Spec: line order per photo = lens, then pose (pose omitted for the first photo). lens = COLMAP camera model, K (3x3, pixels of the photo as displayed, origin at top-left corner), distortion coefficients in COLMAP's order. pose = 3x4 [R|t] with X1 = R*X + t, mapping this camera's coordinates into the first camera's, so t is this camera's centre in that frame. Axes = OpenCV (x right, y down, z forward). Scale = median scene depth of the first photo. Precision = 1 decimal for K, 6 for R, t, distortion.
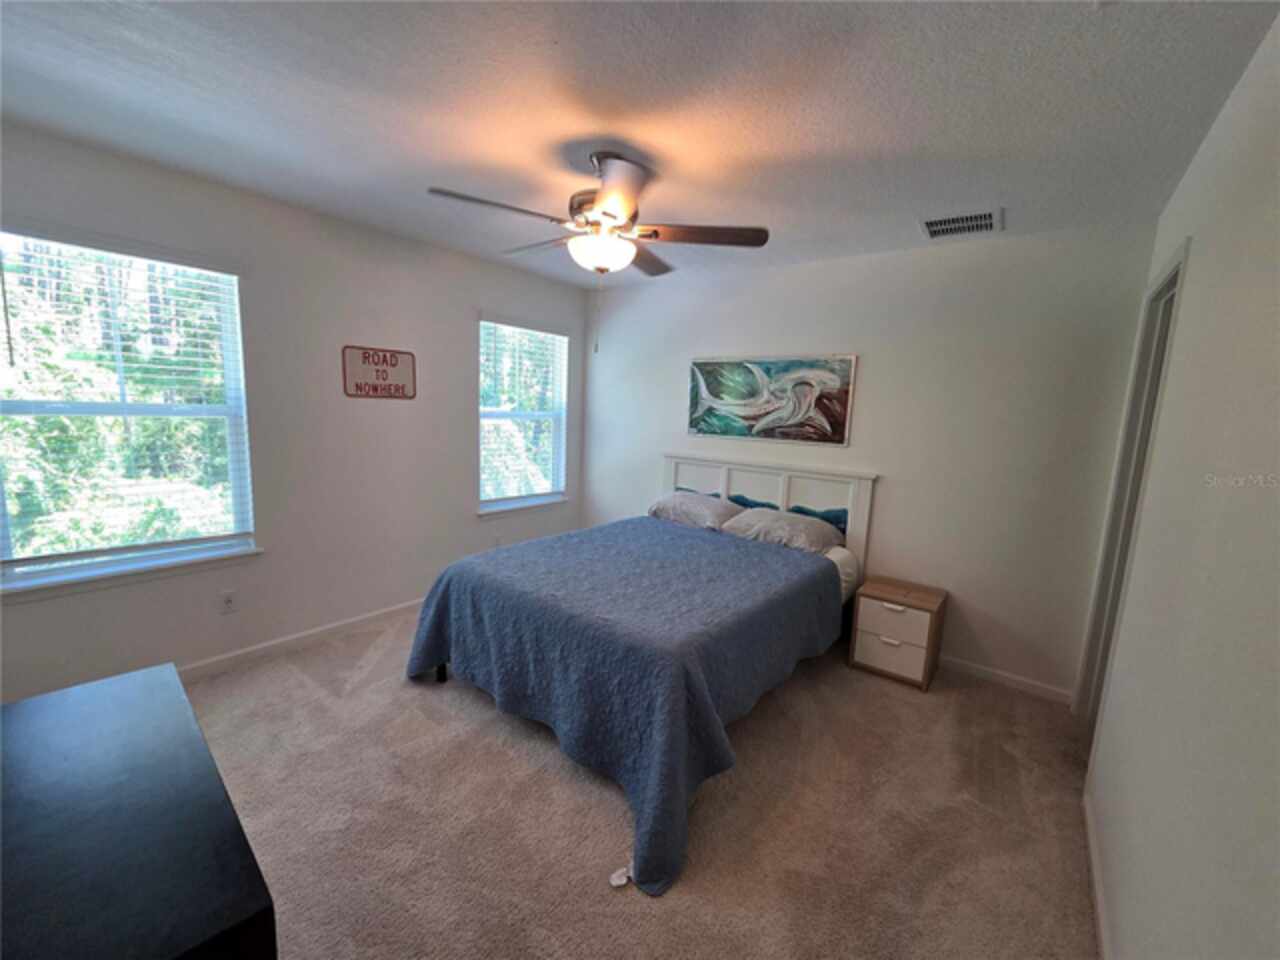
lens RADIAL K [[526.3, 0, 642.0], [0, 526.3, 485.8], [0, 0, 1]] dist [0.004835, -0.003533]
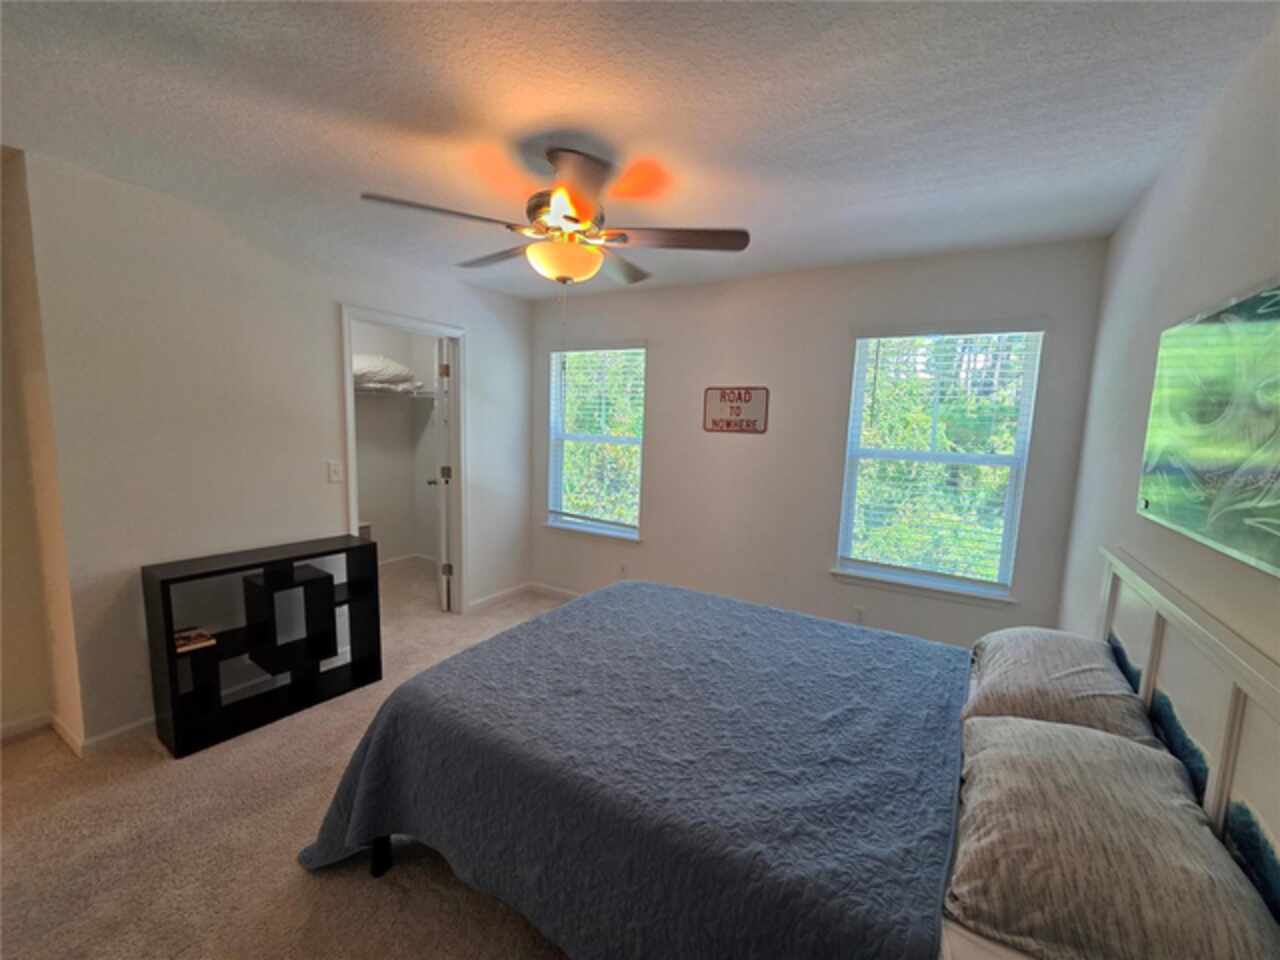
lens RADIAL K [[526.3, 0, 642.0], [0, 526.3, 485.8], [0, 0, 1]] dist [0.004835, -0.003533]
pose [[0.113996, 0.073861, -0.990732, 0.561739], [-0.182755, 0.981774, 0.052165, -0.081719], [0.976527, 0.175115, 0.125417, 0.705581]]
